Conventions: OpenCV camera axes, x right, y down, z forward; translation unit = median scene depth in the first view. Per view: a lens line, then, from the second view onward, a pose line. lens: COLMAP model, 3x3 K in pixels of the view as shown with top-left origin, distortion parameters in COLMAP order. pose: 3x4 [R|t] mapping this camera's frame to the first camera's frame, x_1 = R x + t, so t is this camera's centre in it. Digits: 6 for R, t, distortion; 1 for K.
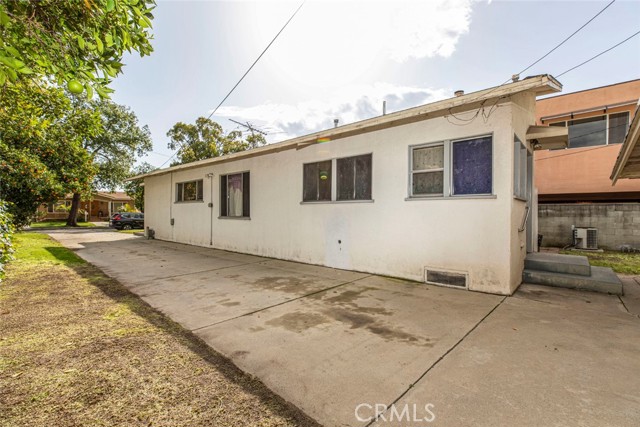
lens RADIAL K [[291.8, 0, 325.0], [0, 291.8, 211.6], [0, 0, 1]] dist [0.004308, 0.000416]
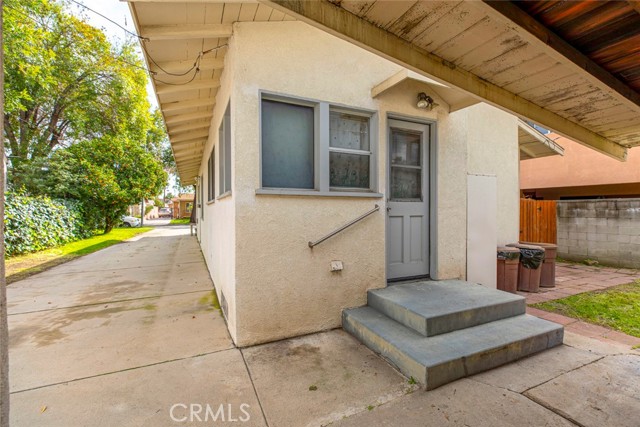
lens RADIAL K [[291.8, 0, 323.8], [0, 291.8, 212.1], [0, 0, 1]] dist [0.004308, 0.000416]
pose [[0.914318, -0.003973, -0.404978, 1.130102], [0.005835, 0.999977, 0.003364, -0.005277], [0.404956, -0.005439, 0.914320, 0.536140]]
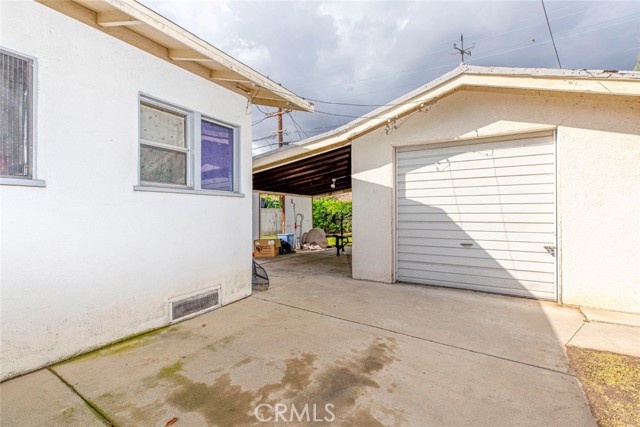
lens RADIAL K [[291.8, 0, 324.9], [0, 291.8, 213.9], [0, 0, 1]] dist [0.004308, 0.000416]
pose [[-0.193964, -0.002828, 0.981005, -0.432389], [0.004951, 0.999980, 0.003862, 0.006576], [-0.980996, 0.005606, -0.193946, 1.009648]]
